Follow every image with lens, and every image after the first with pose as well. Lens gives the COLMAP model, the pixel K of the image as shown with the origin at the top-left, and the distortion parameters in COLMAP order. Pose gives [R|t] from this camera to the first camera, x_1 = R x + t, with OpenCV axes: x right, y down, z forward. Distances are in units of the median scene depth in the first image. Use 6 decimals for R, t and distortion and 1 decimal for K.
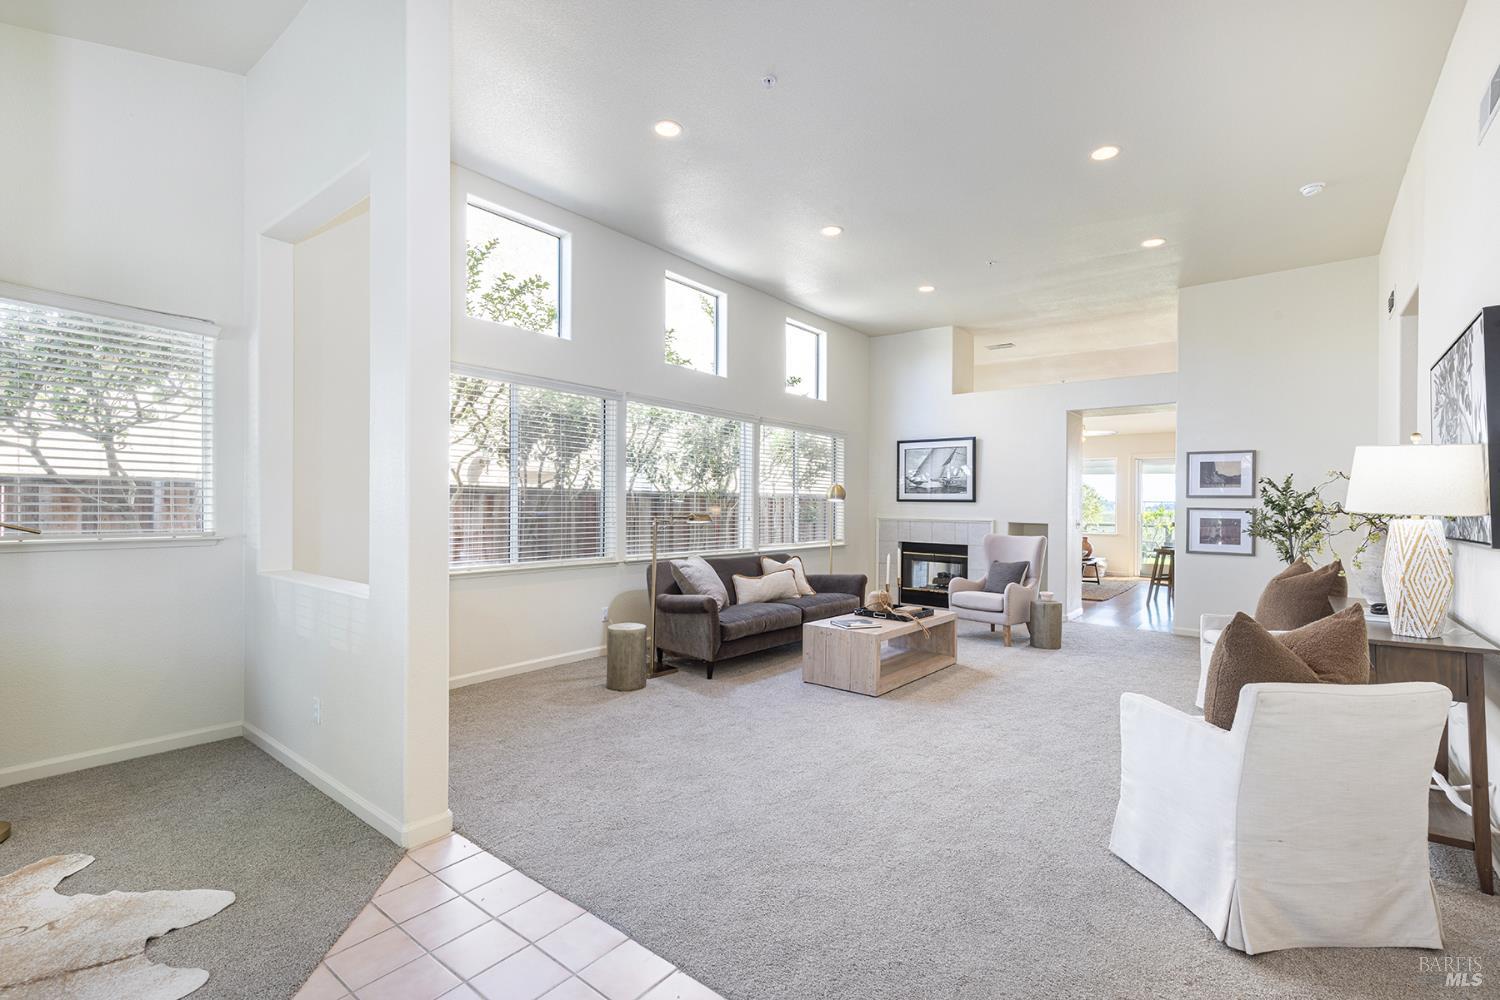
lens RADIAL K [[669.8, 0, 769.4], [0, 669.8, 505.9], [0, 0, 1]] dist [0.015446, -0.003738]
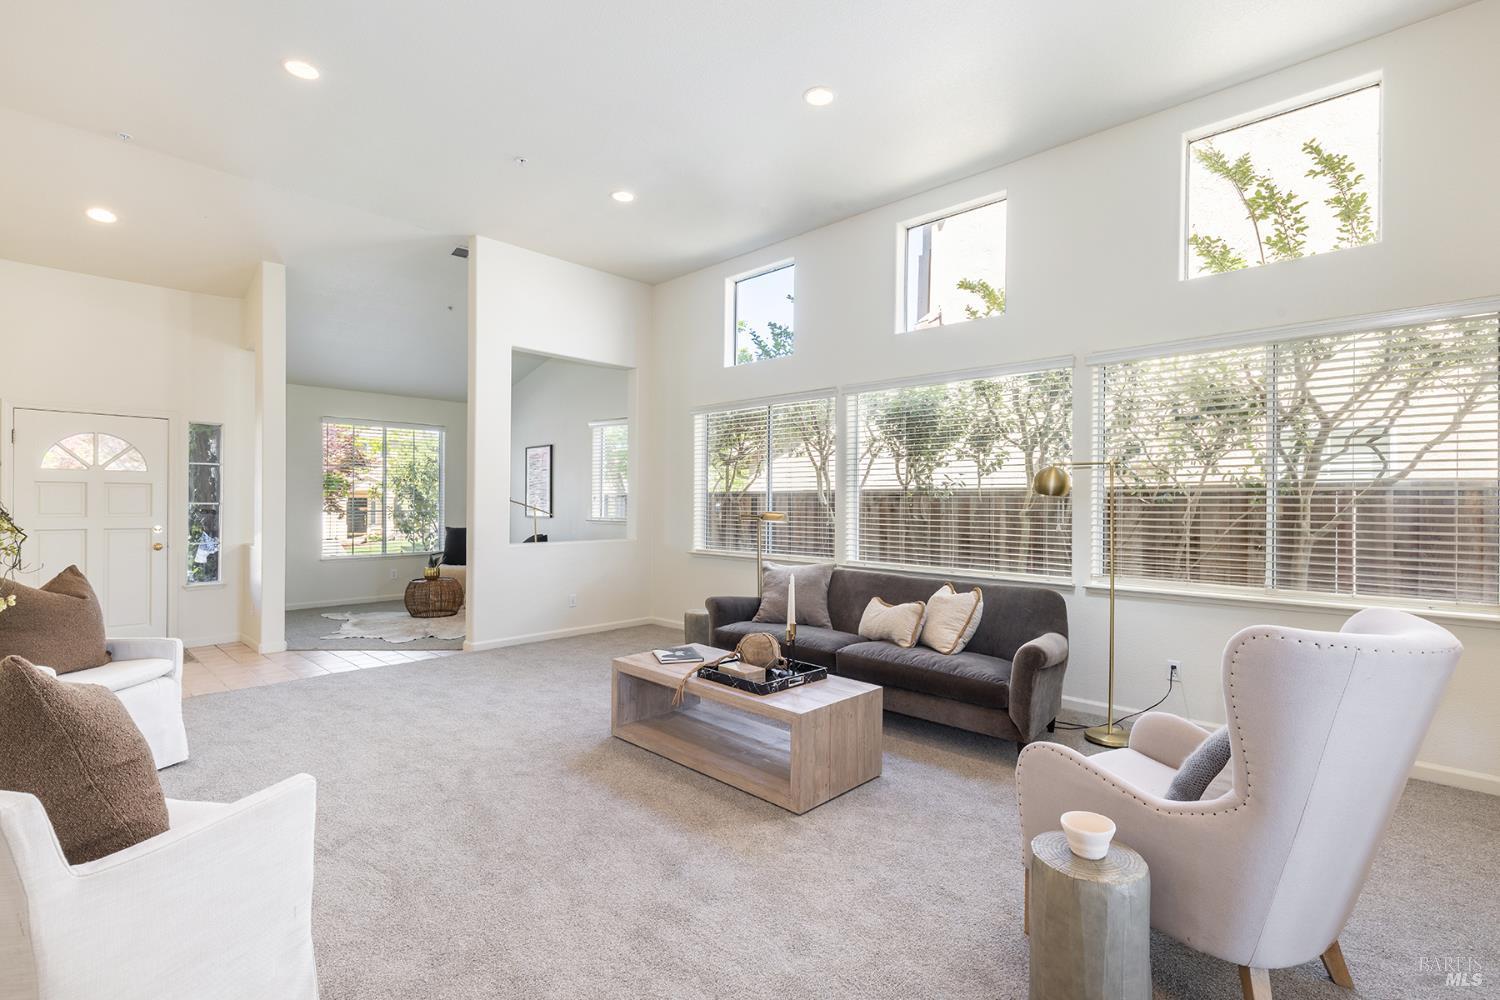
lens RADIAL K [[669.8, 0, 769.4], [0, 669.8, 505.9], [0, 0, 1]] dist [0.015446, -0.003738]
pose [[-0.111866, -0.008596, -0.993686, 0.679228], [-0.006378, 0.999948, -0.007932, 0.006929], [0.993703, 0.005451, -0.111915, 0.901675]]
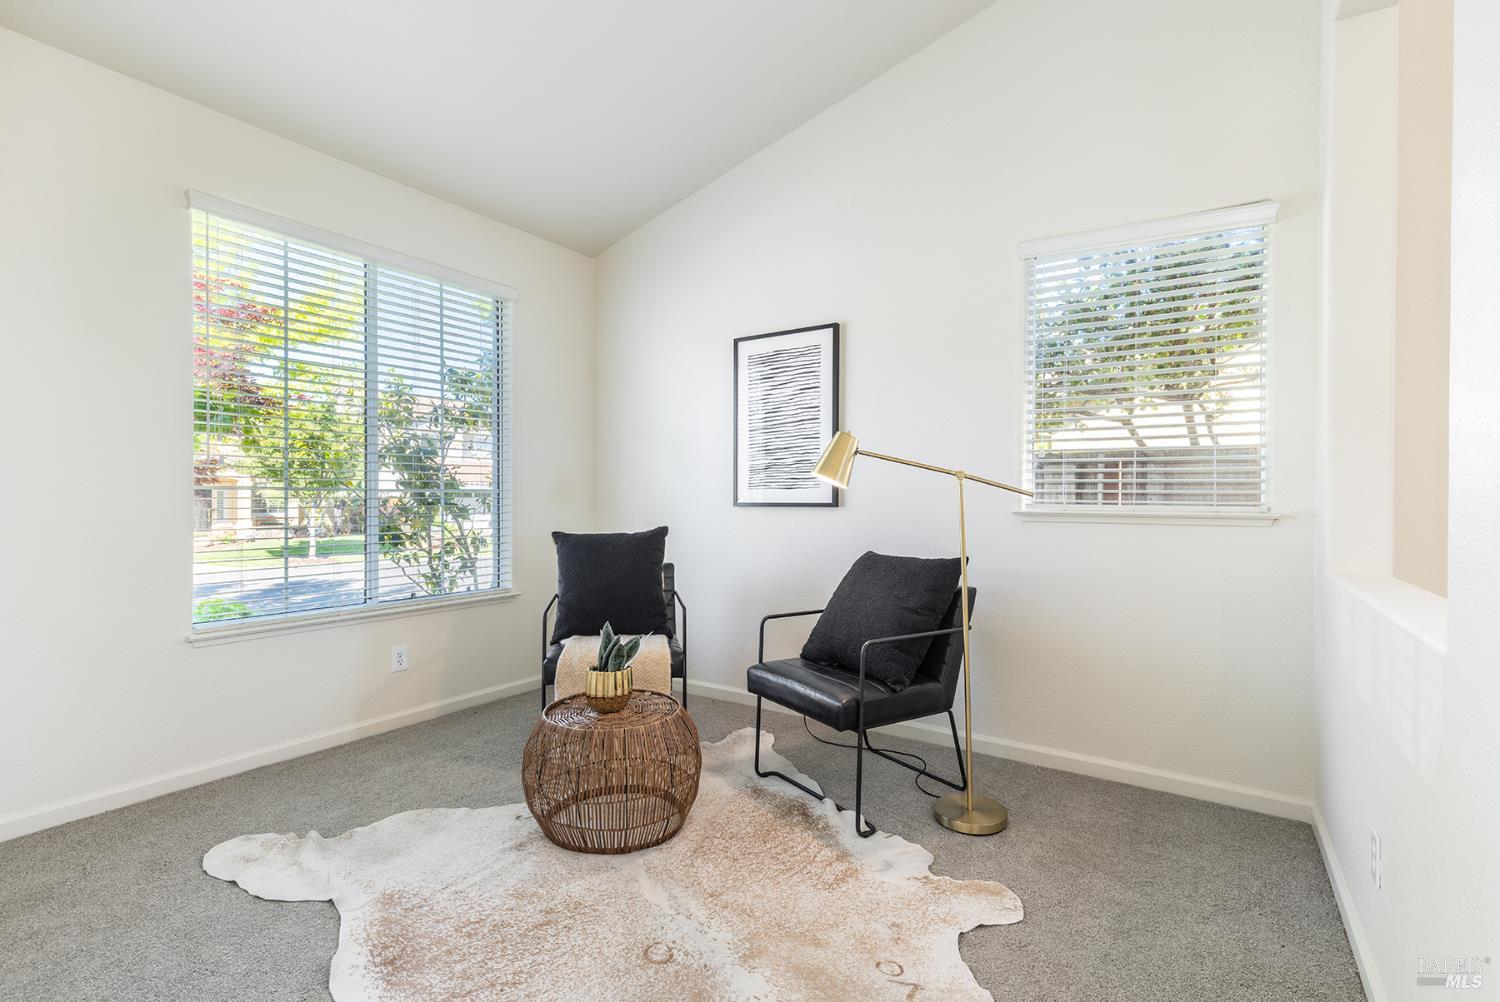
lens RADIAL K [[669.8, 0, 769.4], [0, 669.8, 506.9], [0, 0, 1]] dist [0.015446, -0.003738]
pose [[0.063921, 0.004399, -0.997945, -0.087489], [-0.000494, 0.999990, 0.004376, 0.017783], [0.997955, 0.000213, 0.063923, 0.229025]]
